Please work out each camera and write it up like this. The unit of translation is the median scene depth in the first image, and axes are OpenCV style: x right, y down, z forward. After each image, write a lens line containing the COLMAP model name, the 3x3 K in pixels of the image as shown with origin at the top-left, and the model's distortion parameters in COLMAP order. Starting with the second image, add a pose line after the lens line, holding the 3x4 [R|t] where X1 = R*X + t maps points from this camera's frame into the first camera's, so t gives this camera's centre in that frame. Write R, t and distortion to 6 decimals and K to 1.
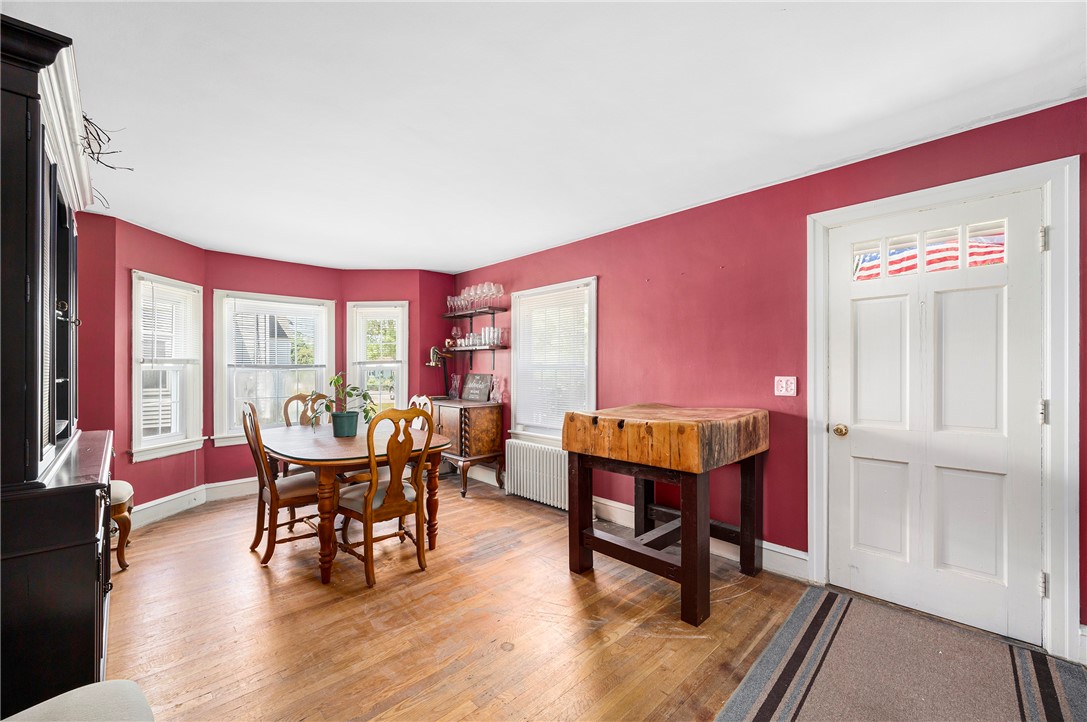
lens RADIAL K [[436.9, 0, 545.3], [0, 436.9, 372.7], [0, 0, 1]] dist [0.000166, -0.000102]
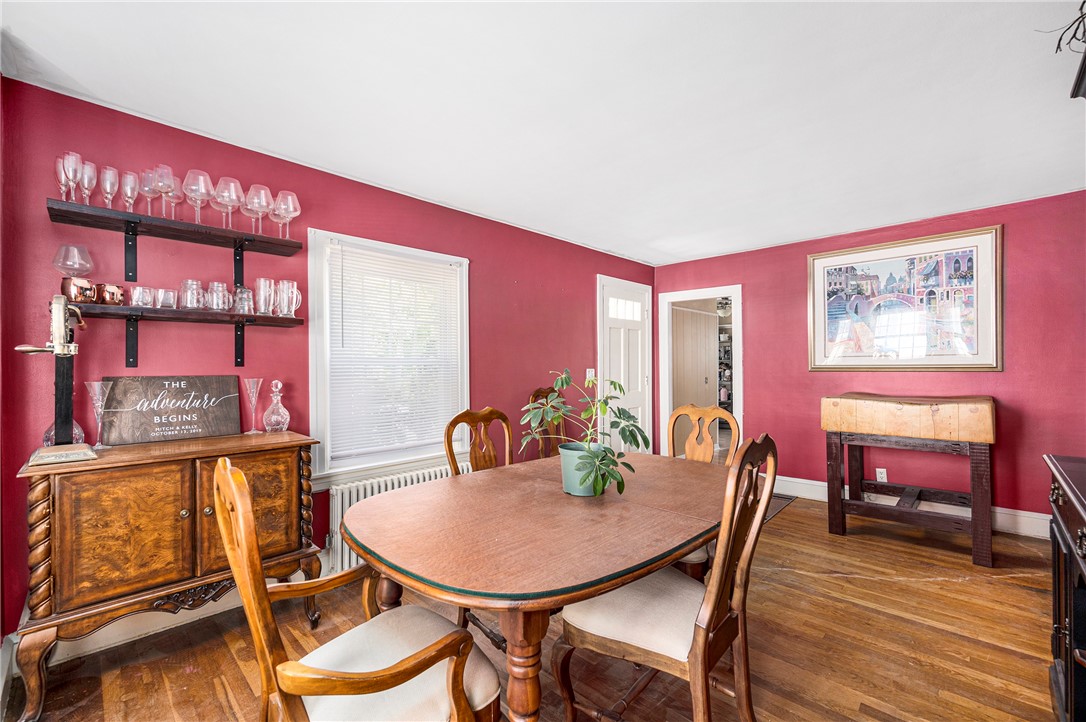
lens RADIAL K [[455.1, 0, 542.5], [0, 455.1, 363.6], [0, 0, 1]] dist [-0.000549, 0.000079]
pose [[-0.022546, 0.003910, 0.999738, -0.712467], [0.012968, 0.999909, -0.003618, -0.004361], [-0.999662, 0.012883, -0.022595, 0.766459]]
